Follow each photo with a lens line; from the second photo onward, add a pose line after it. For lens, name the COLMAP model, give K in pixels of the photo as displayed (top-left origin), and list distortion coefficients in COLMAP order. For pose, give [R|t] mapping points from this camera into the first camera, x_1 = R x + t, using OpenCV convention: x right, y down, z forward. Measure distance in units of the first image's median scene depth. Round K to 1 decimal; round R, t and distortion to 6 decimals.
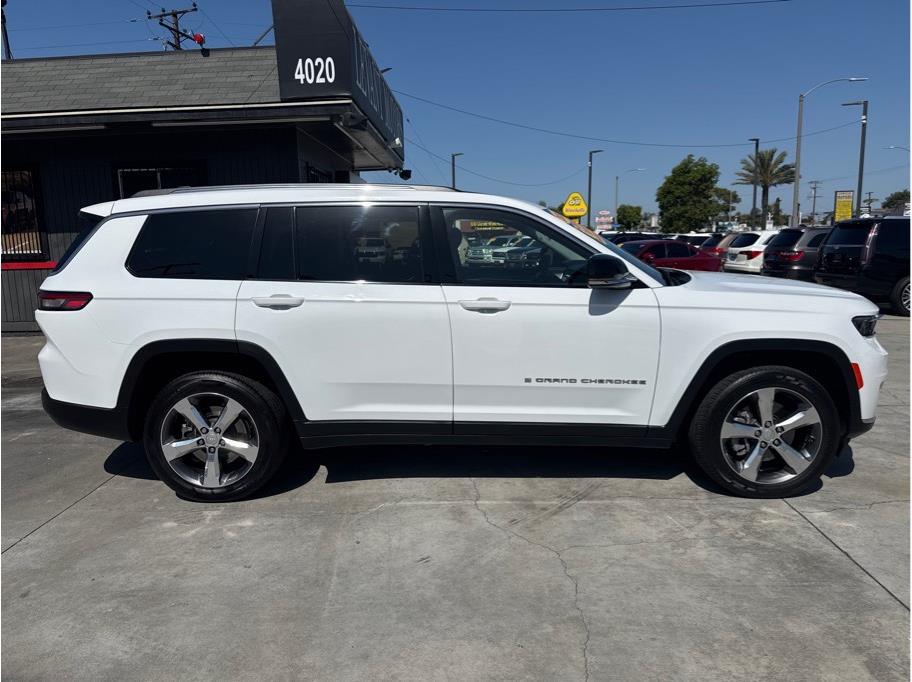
lens RADIAL K [[633.4, 0, 447.3], [0, 633.4, 336.4], [0, 0, 1]] dist [0.037622, -0.043419]
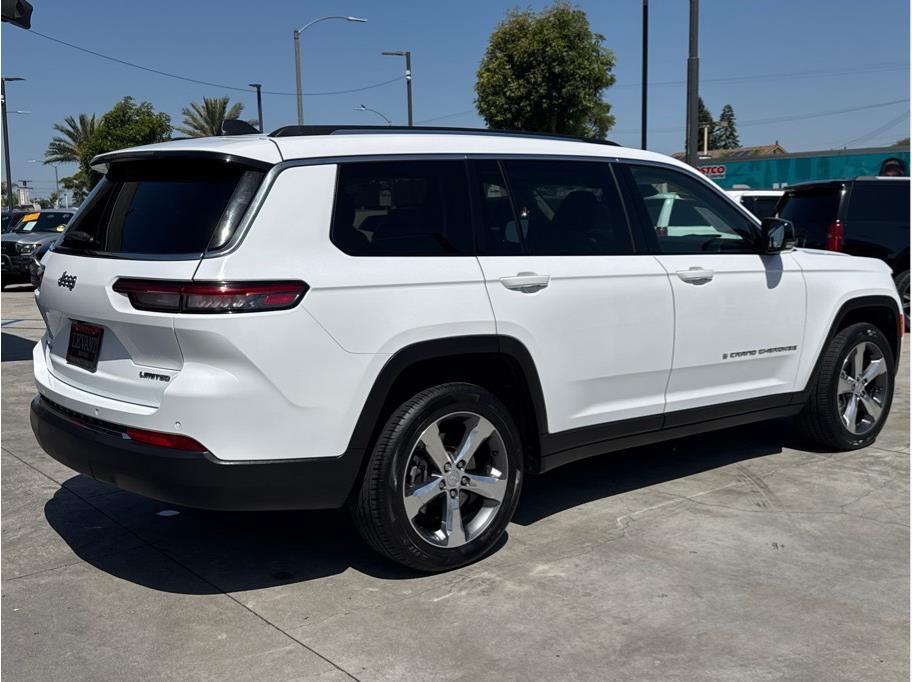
lens RADIAL K [[989.8, 0, 456.3], [0, 989.8, 339.5], [0, 0, 1]] dist [0.065430, 0.000000]
pose [[0.761548, -0.076656, 0.643559, -1.098511], [0.100653, 0.994921, -0.000599, 0.006828], [-0.640245, 0.065232, 0.765396, 0.140929]]
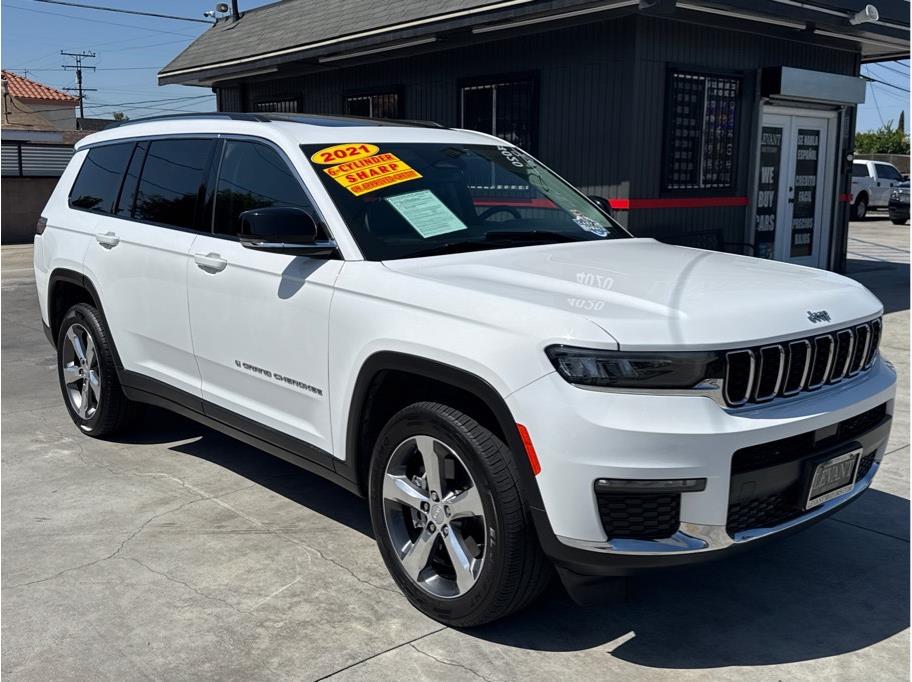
lens RADIAL K [[948.5, 0, 452.8], [0, 948.5, 342.5], [0, 0, 1]] dist [0.066370, 0.000000]
pose [[0.682551, 0.148247, -0.715645, 1.148983], [-0.129065, 0.988271, 0.081625, -0.086917], [0.719352, 0.036652, 0.693679, 0.371656]]
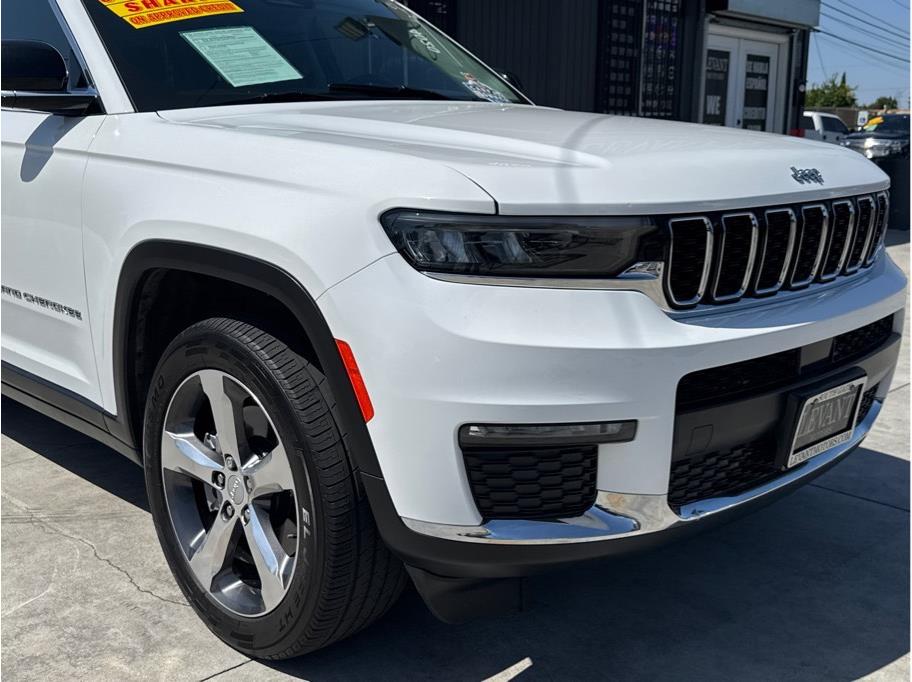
lens RADIAL K [[994.4, 0, 458.5], [0, 994.4, 361.9], [0, 0, 1]] dist [0.042427, 0.000000]
pose [[0.733918, 0.173388, -0.656735, 1.008288], [-0.126028, 0.984842, 0.119174, -0.017947], [0.667444, -0.004697, 0.744645, 0.630157]]
